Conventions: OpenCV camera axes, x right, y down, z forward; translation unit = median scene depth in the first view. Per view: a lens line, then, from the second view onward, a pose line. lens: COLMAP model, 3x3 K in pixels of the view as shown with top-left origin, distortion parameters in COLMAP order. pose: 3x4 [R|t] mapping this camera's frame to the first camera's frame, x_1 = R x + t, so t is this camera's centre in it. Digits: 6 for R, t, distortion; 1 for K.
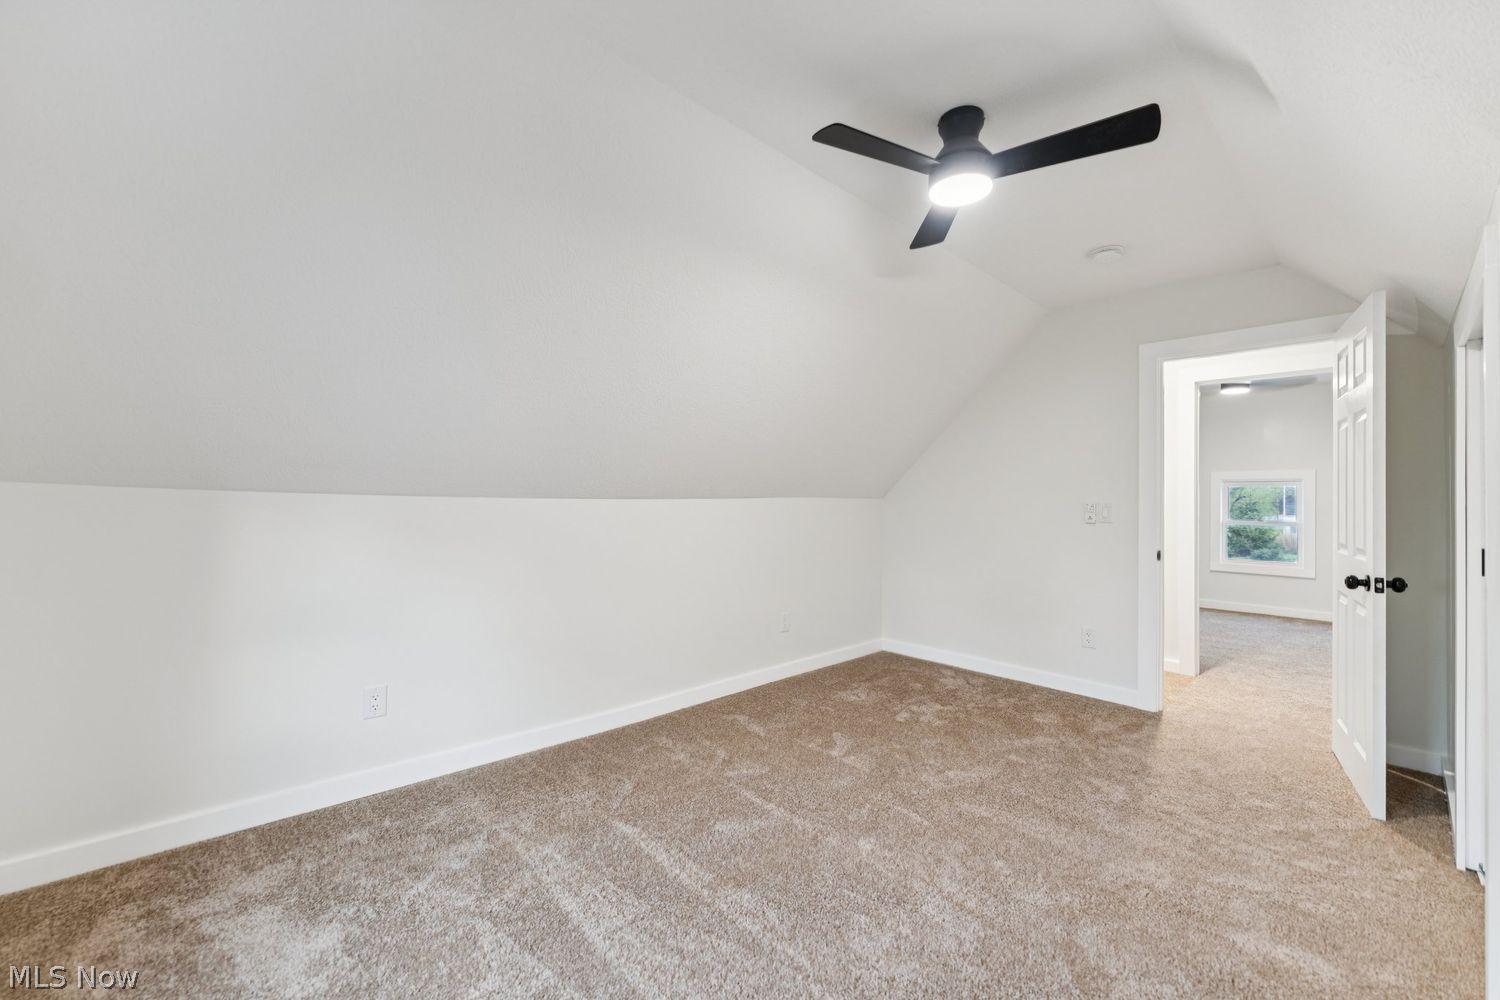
lens RADIAL K [[599.9, 0, 743.3], [0, 599.9, 504.2], [0, 0, 1]] dist [0.000499, 0.000121]
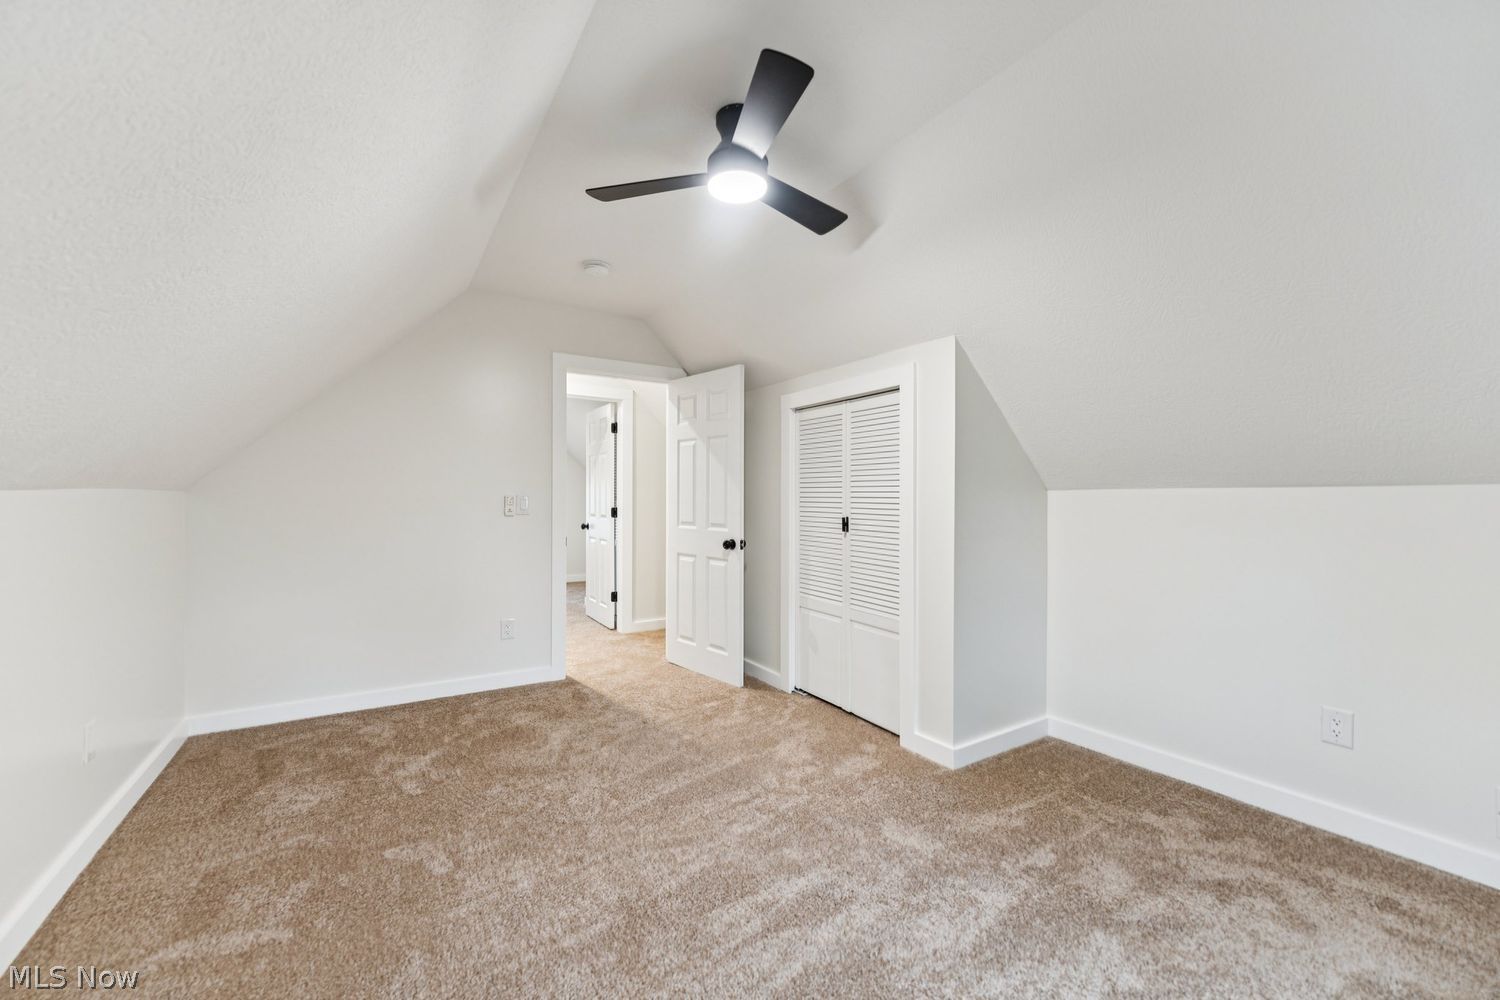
lens RADIAL K [[599.9, 0, 743.3], [0, 599.9, 504.2], [0, 0, 1]] dist [0.000499, 0.000121]
pose [[0.201897, -0.021477, 0.979171, -0.352246], [0.007226, 0.999765, 0.020439, -0.006405], [-0.979380, 0.002949, 0.202005, 0.433047]]
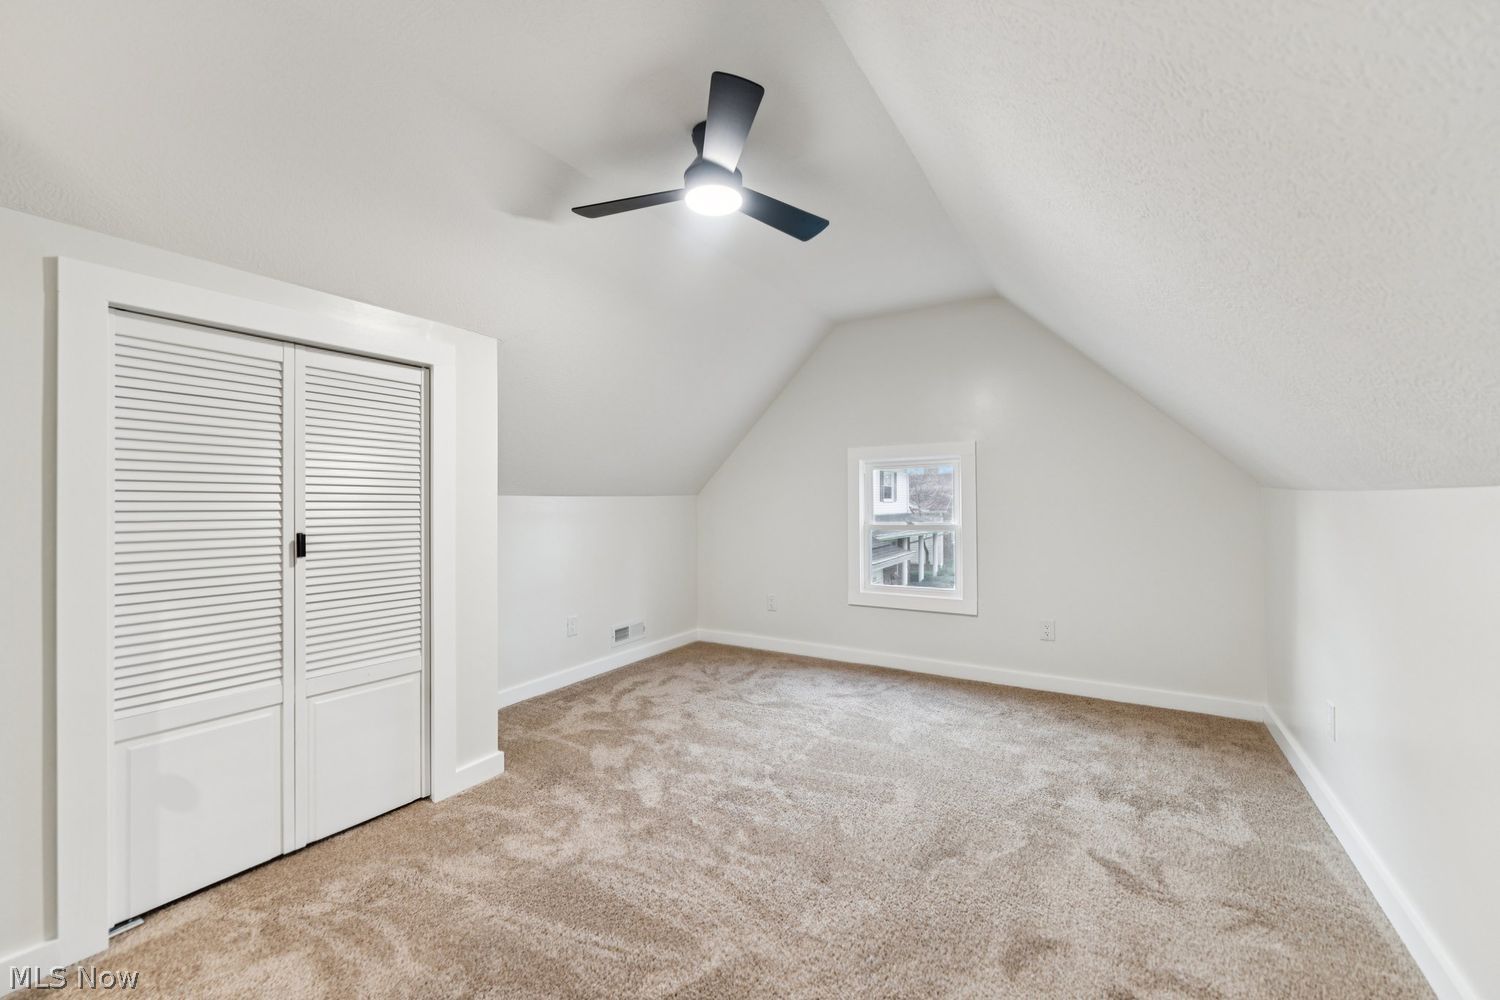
lens RADIAL K [[599.9, 0, 743.3], [0, 599.9, 504.2], [0, 0, 1]] dist [0.000499, 0.000121]
pose [[-0.967167, -0.002427, -0.254130, 0.330499], [-0.003513, 0.999987, 0.003819, 0.002292], [0.254117, 0.004586, -0.967163, 1.133307]]
